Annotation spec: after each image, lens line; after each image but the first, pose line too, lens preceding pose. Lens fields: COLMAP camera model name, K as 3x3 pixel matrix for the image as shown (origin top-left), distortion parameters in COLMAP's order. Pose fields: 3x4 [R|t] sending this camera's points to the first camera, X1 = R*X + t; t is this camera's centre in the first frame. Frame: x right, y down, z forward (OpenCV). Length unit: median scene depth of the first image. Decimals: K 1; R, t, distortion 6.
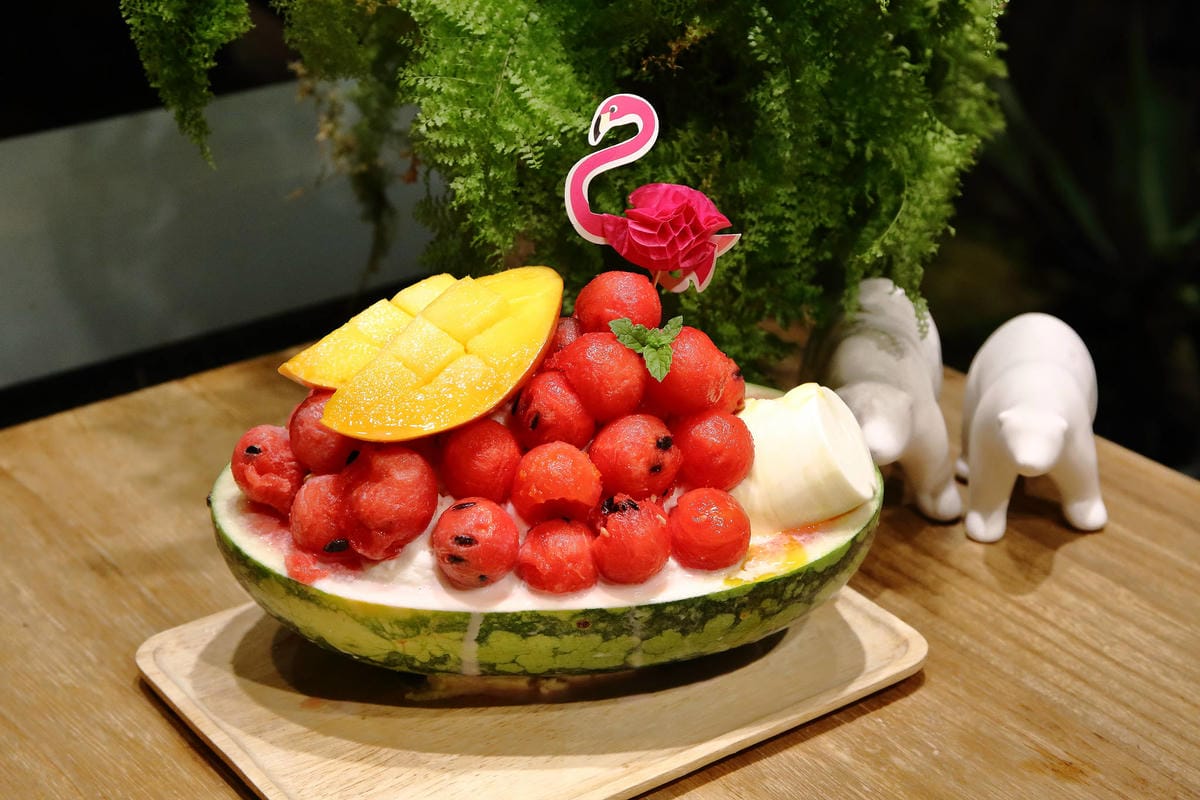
lens RADIAL K [[2464.4, 0, 554.2], [0, 2464.4, 346.4], [0, 0, 1]] dist [0.062317, -0.045437]
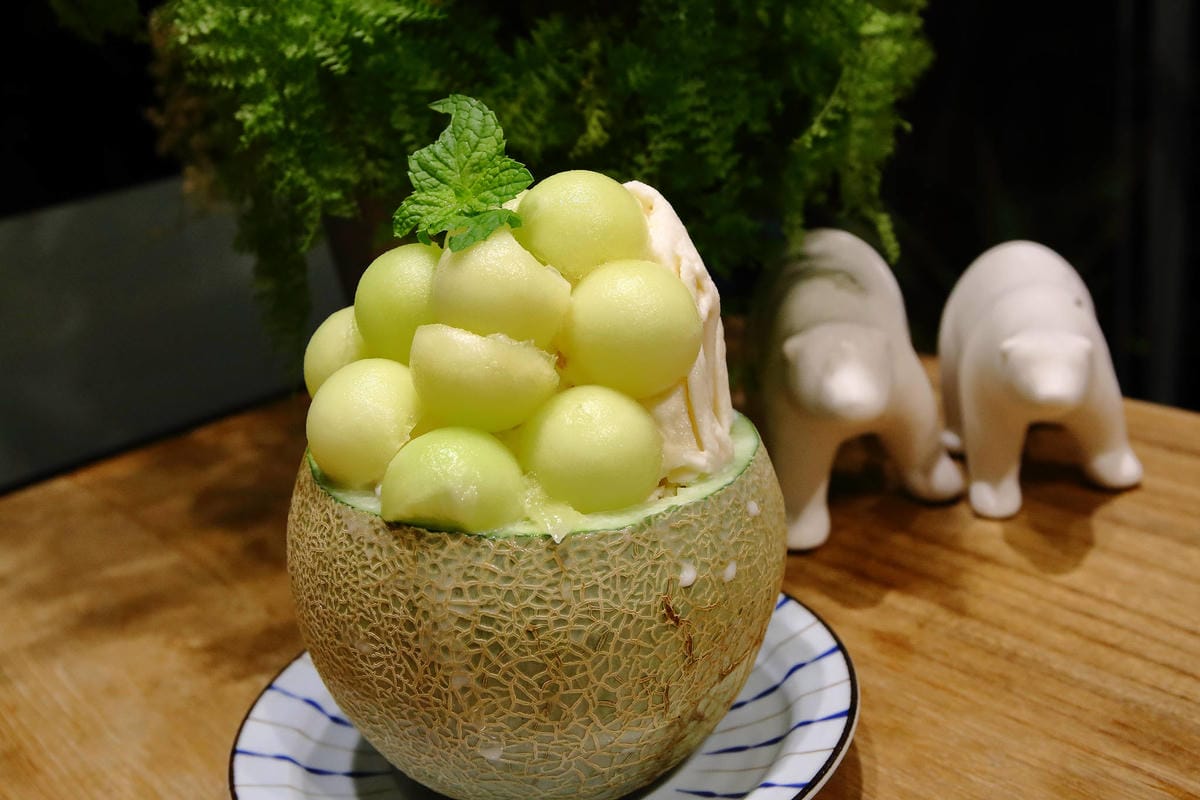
lens RADIAL K [[1539.1, 0, 599.0], [0, 1539.1, 385.6], [0, 0, 1]] dist [-0.001175, 0.033471]
pose [[0.991625, -0.128952, 0.007125, 0.054564], [0.129101, 0.988264, -0.081655, 0.069093], [0.003488, 0.081891, 0.996635, 0.569082]]
